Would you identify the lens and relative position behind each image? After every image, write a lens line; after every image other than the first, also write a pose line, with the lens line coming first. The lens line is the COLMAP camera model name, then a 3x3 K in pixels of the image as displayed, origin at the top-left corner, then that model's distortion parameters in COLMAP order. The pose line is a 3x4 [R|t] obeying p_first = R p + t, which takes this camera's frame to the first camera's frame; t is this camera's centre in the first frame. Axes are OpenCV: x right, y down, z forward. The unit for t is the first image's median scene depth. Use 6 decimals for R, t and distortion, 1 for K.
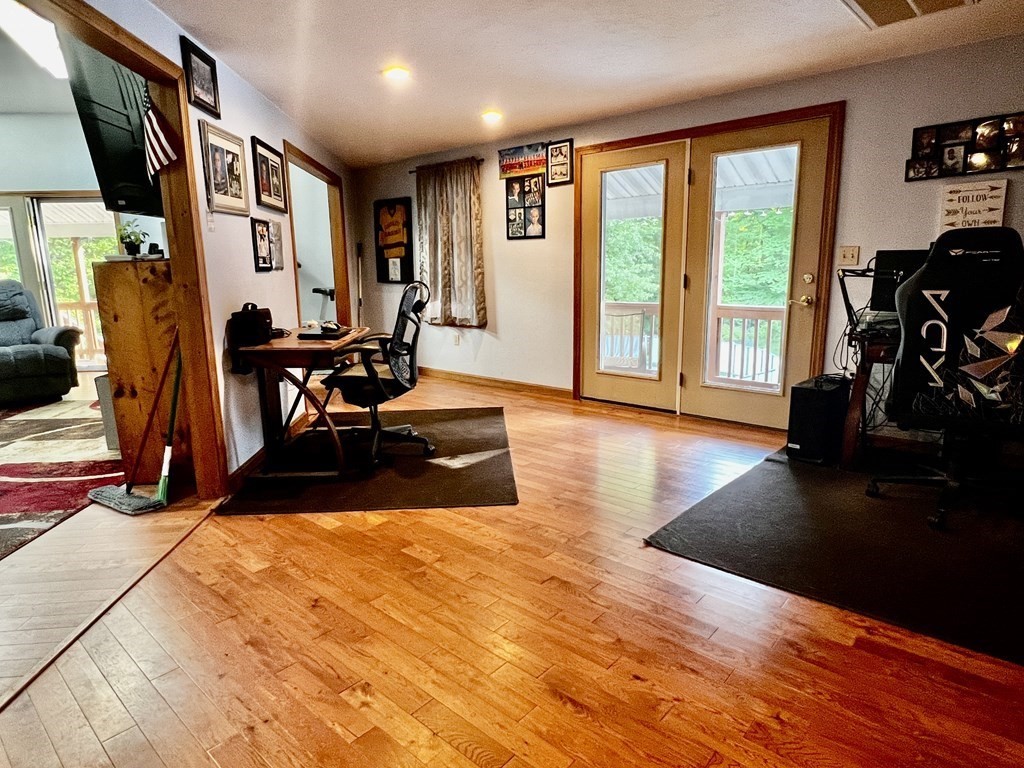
lens RADIAL K [[592.6, 0, 512.0], [0, 592.6, 384.0], [0, 0, 1]] dist [-0.004682, -0.000031]
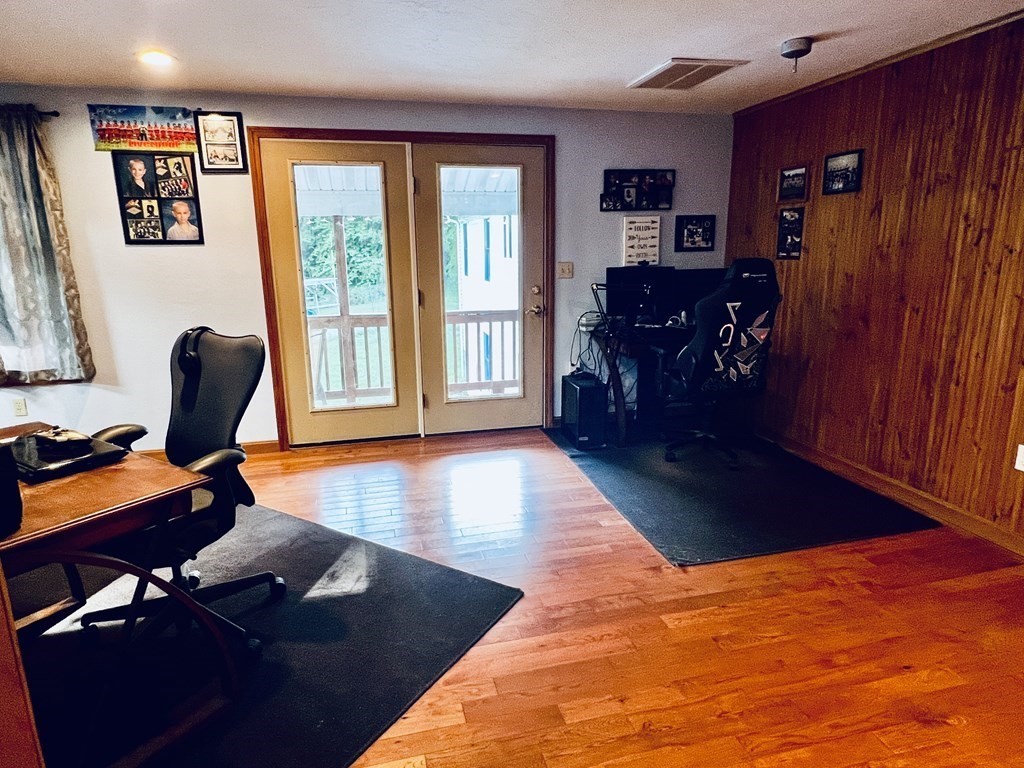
lens RADIAL K [[592.6, 0, 512.0], [0, 592.6, 384.0], [0, 0, 1]] dist [-0.004682, -0.000031]
pose [[0.569782, -0.174022, 0.803159, -0.396252], [0.162263, 0.981905, 0.097637, -0.105087], [-0.805617, 0.074692, 0.587710, 0.341161]]
